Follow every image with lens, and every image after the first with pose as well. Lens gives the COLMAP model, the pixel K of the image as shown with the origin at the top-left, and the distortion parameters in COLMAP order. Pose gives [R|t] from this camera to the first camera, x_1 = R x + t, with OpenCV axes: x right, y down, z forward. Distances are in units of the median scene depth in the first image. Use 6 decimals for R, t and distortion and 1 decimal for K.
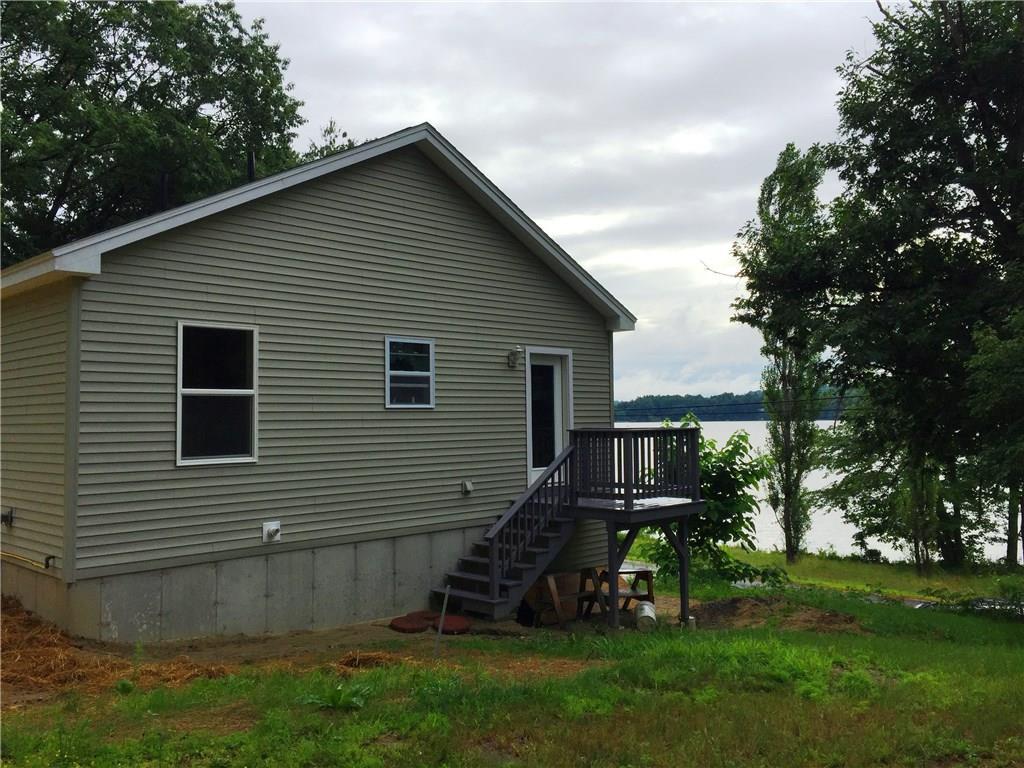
lens RADIAL K [[880.0, 0, 515.5], [0, 880.0, 381.4], [0, 0, 1]] dist [0.079150, -0.098179]
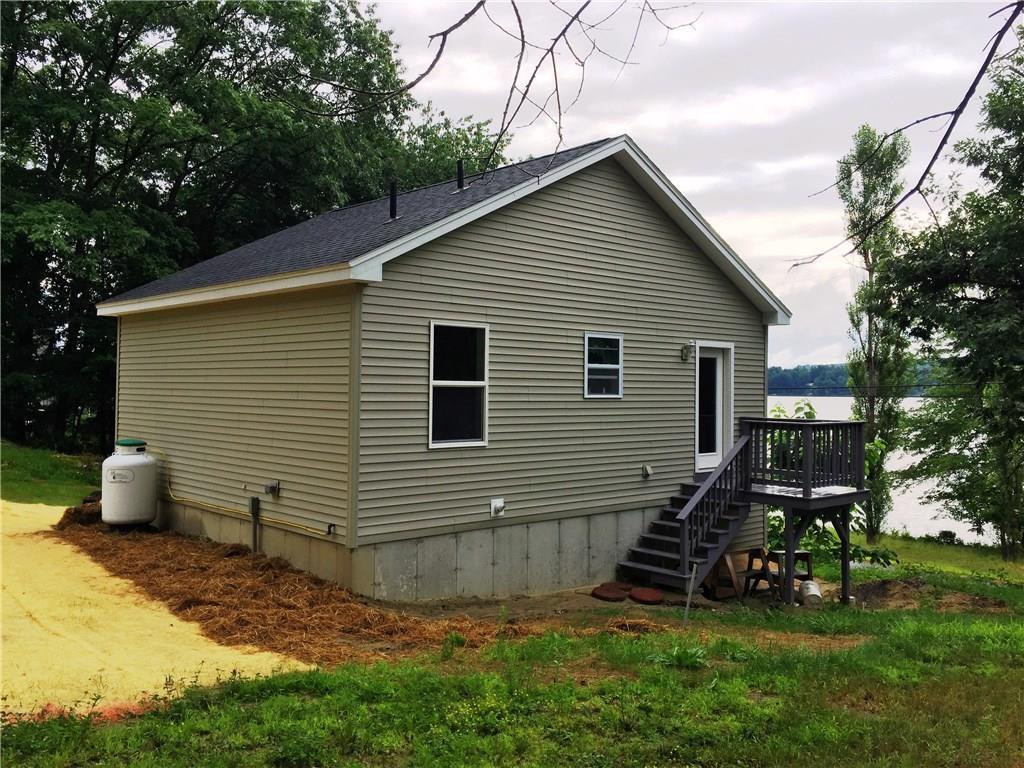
lens RADIAL K [[880.0, 0, 504.9], [0, 880.0, 382.1], [0, 0, 1]] dist [0.079150, -0.098179]
pose [[0.998431, 0.023467, -0.050848, -0.184521], [-0.021496, 0.999009, 0.038964, -0.029045], [0.051712, -0.037809, 0.997946, -0.096405]]
